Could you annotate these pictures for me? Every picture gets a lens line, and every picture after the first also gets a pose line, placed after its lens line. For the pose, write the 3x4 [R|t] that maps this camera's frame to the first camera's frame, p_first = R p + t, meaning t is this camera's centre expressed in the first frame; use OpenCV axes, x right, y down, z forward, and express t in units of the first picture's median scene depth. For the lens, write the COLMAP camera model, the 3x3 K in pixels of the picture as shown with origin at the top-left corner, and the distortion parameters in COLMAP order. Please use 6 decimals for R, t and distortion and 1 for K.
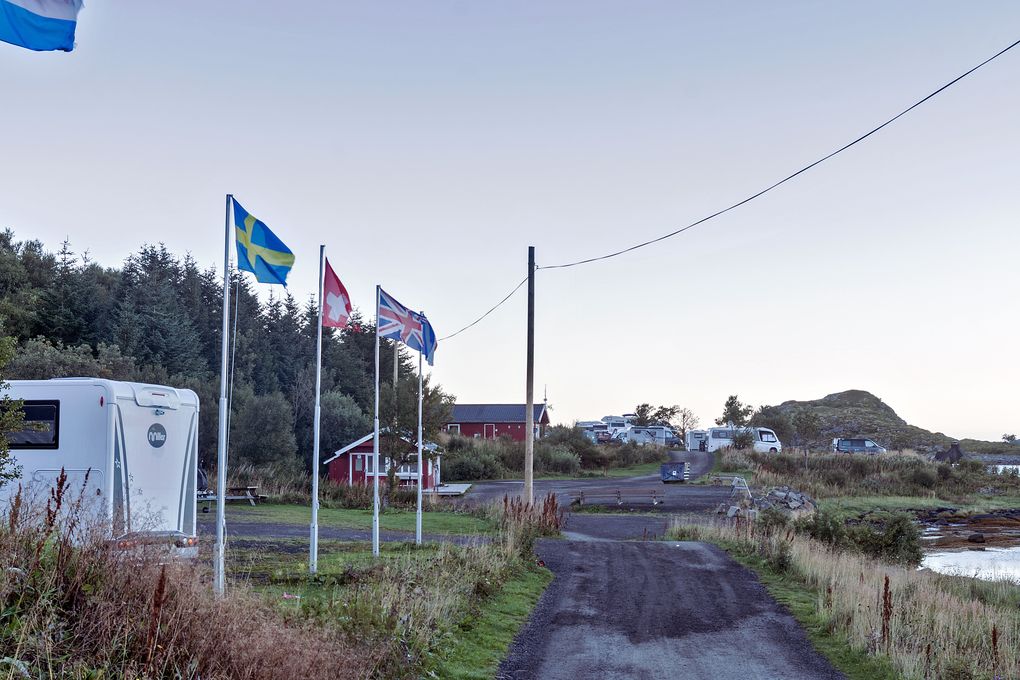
lens RADIAL K [[1633.5, 0, 510.0], [0, 1633.5, 340.0], [0, 0, 1]] dist [-0.015890, -0.140972]
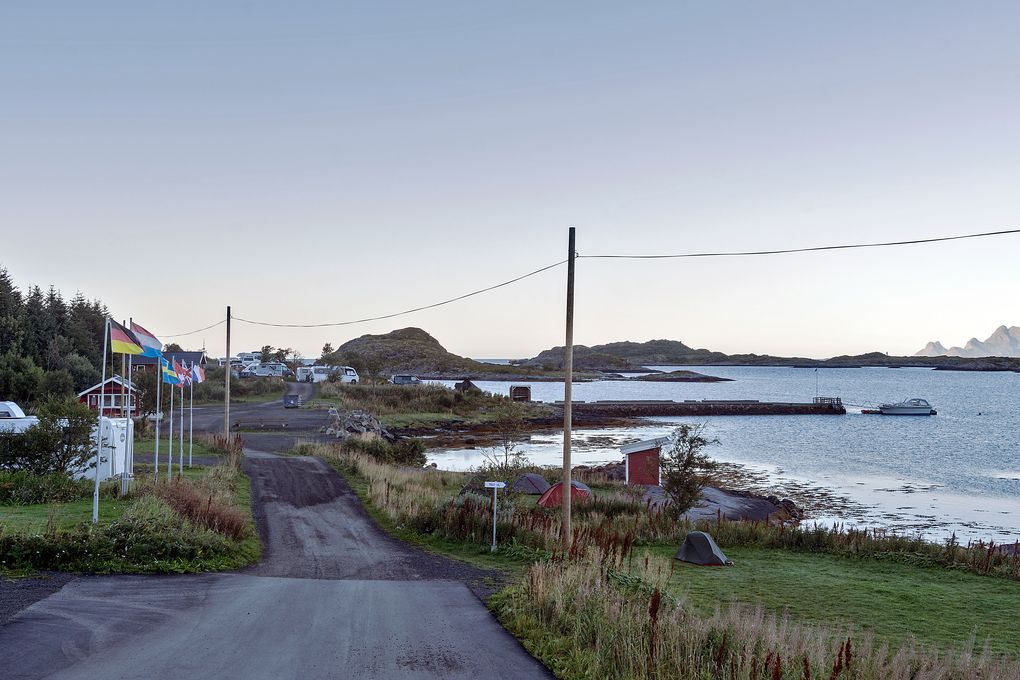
lens RADIAL K [[1369.4, 0, 510.0], [0, 1369.4, 340.0], [0, 0, 1]] dist [-0.000683, 0.037481]
pose [[0.963490, 0.001809, 0.267738, -0.052252], [-0.019101, 0.997894, 0.061994, -0.065029], [-0.267062, -0.064844, 0.961495, -0.340777]]
